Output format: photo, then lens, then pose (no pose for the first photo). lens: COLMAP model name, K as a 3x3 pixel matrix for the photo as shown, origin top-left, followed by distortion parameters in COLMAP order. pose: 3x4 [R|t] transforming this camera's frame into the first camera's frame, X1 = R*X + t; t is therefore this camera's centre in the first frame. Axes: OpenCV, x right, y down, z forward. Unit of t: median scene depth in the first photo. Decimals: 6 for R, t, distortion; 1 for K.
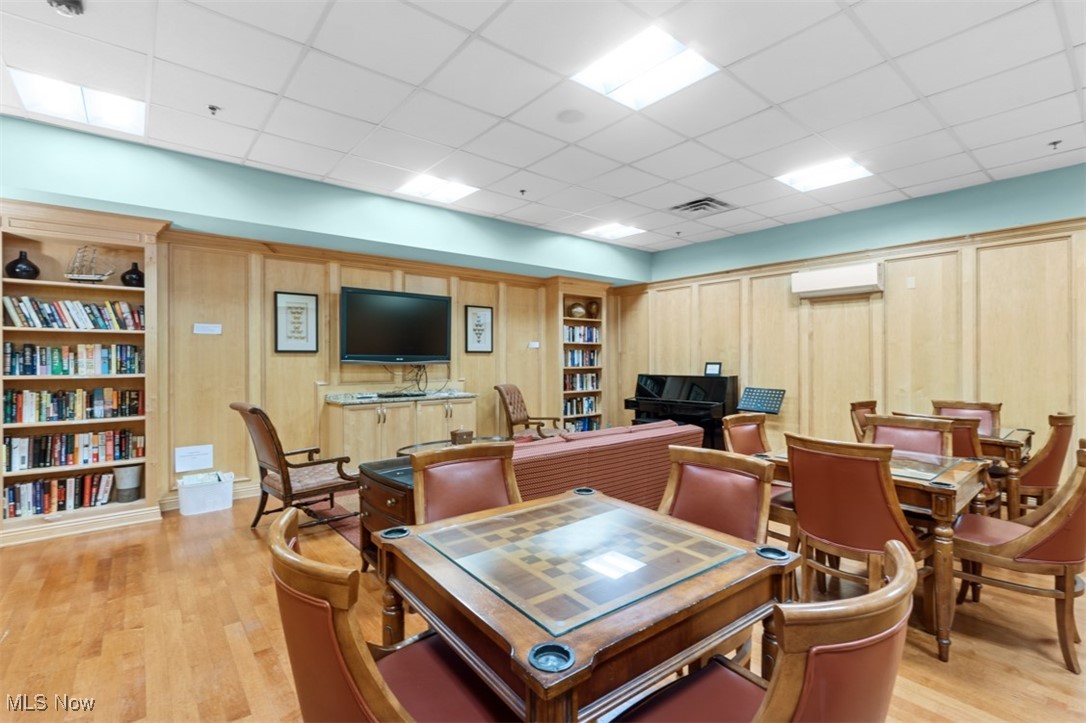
lens RADIAL K [[498.4, 0, 540.5], [0, 498.4, 364.3], [0, 0, 1]] dist [0.001559, 0.000057]
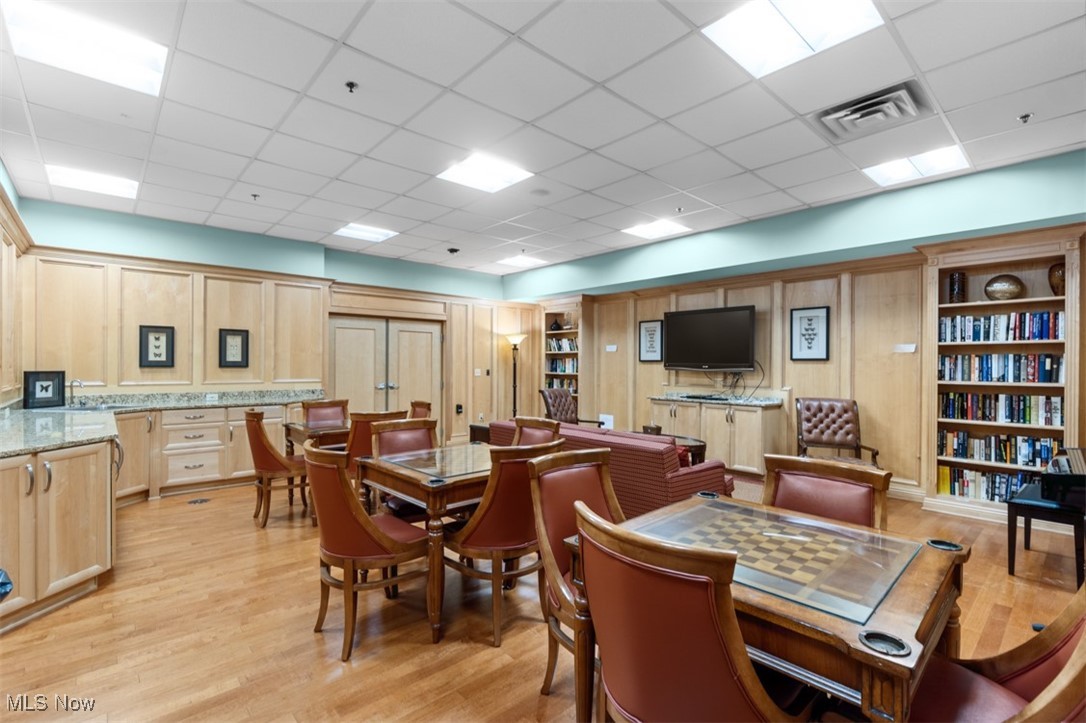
lens RADIAL K [[498.4, 0, 540.5], [0, 498.4, 364.3], [0, 0, 1]] dist [0.001559, 0.000057]
pose [[0.038403, -0.003760, -0.999255, 0.832220], [-0.022431, 0.999738, -0.004624, -0.001875], [0.999011, 0.022592, 0.038309, 0.550280]]
